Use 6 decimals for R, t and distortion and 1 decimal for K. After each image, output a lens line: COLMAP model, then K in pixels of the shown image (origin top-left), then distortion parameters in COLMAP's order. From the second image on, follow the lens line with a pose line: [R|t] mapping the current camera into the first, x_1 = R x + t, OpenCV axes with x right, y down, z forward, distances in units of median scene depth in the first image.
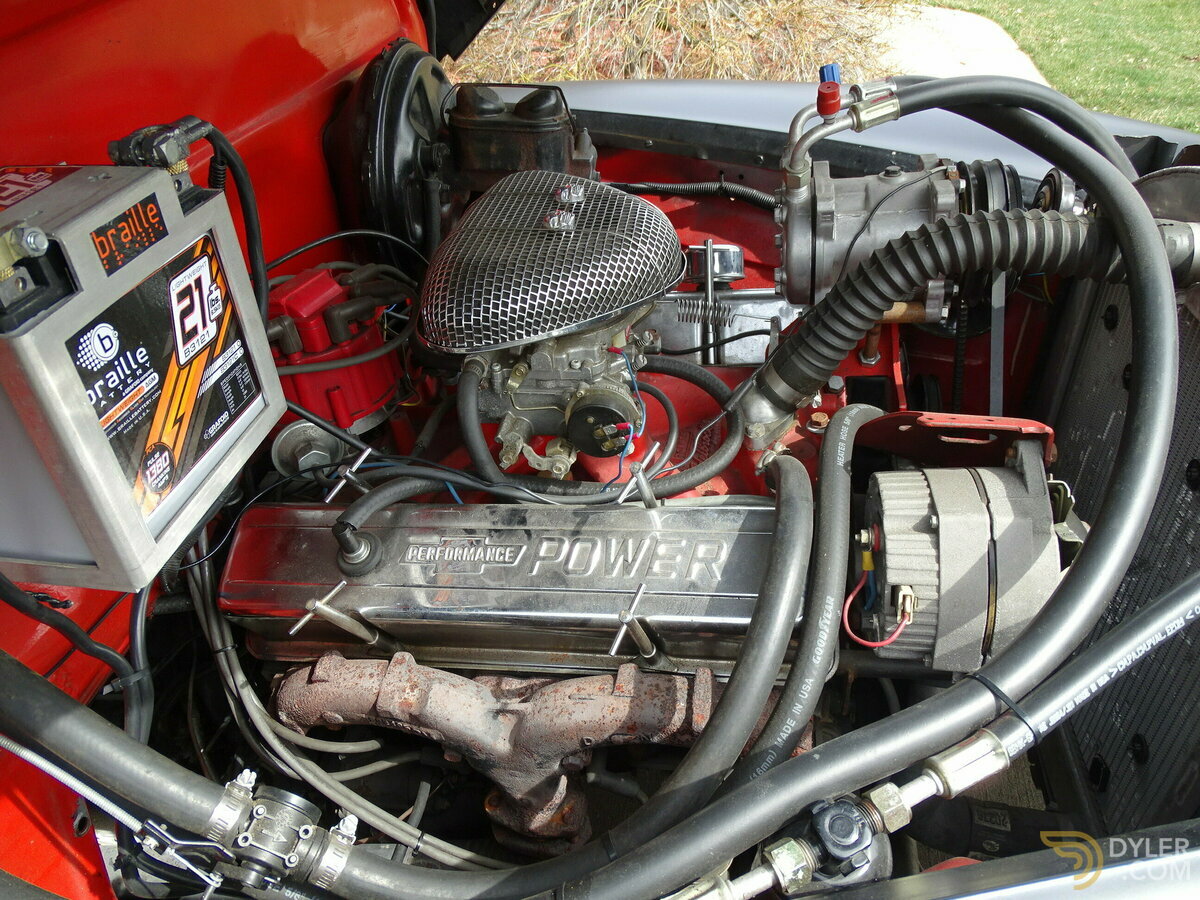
lens RADIAL K [[881.8, 0, 600.0], [0, 881.8, 450.0], [0, 0, 1]] dist [0.004106, 0.002086]
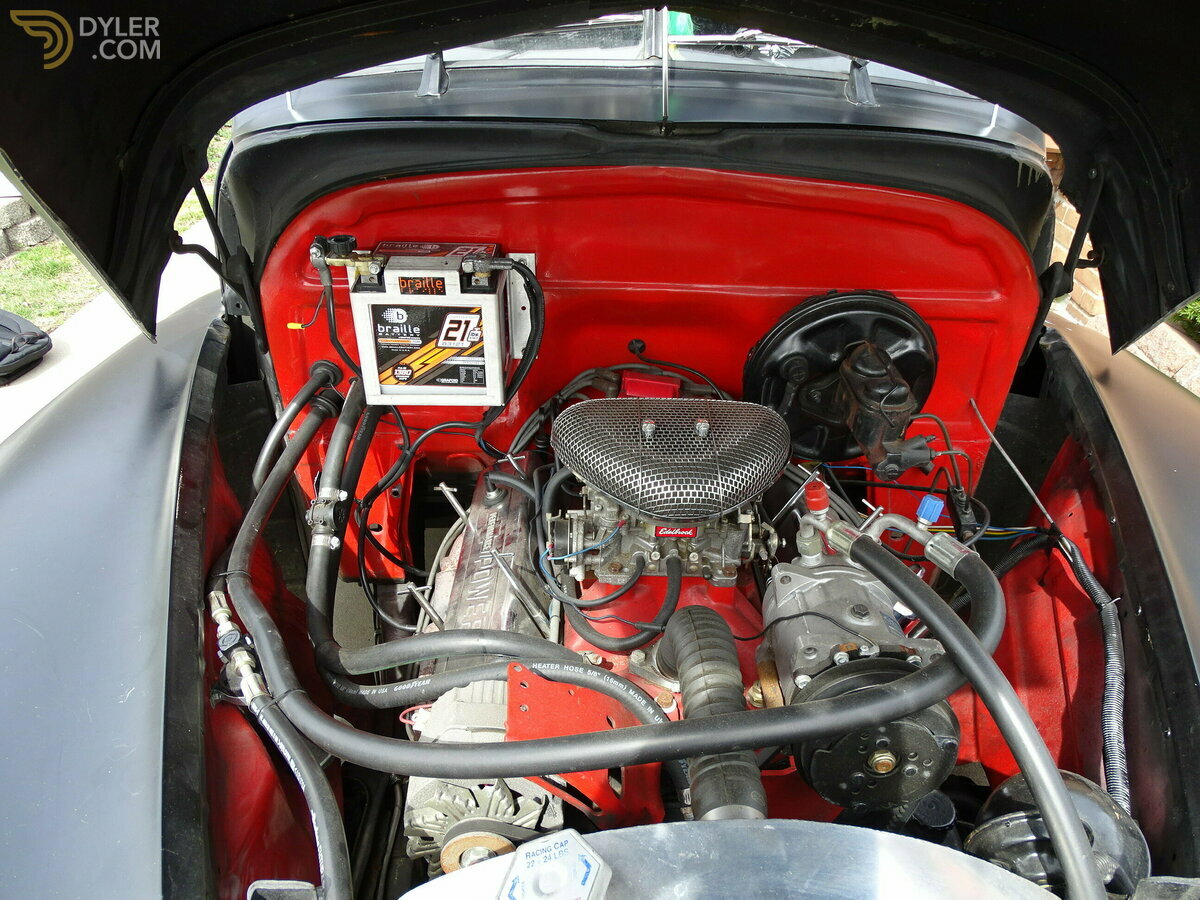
lens RADIAL K [[881.8, 0, 600.0], [0, 881.8, 450.0], [0, 0, 1]] dist [0.004106, 0.002086]
pose [[0.194470, 0.605533, -0.771694, 1.415669], [-0.614818, 0.688247, 0.385117, -0.994048], [0.764317, 0.399557, 0.506136, 0.317017]]
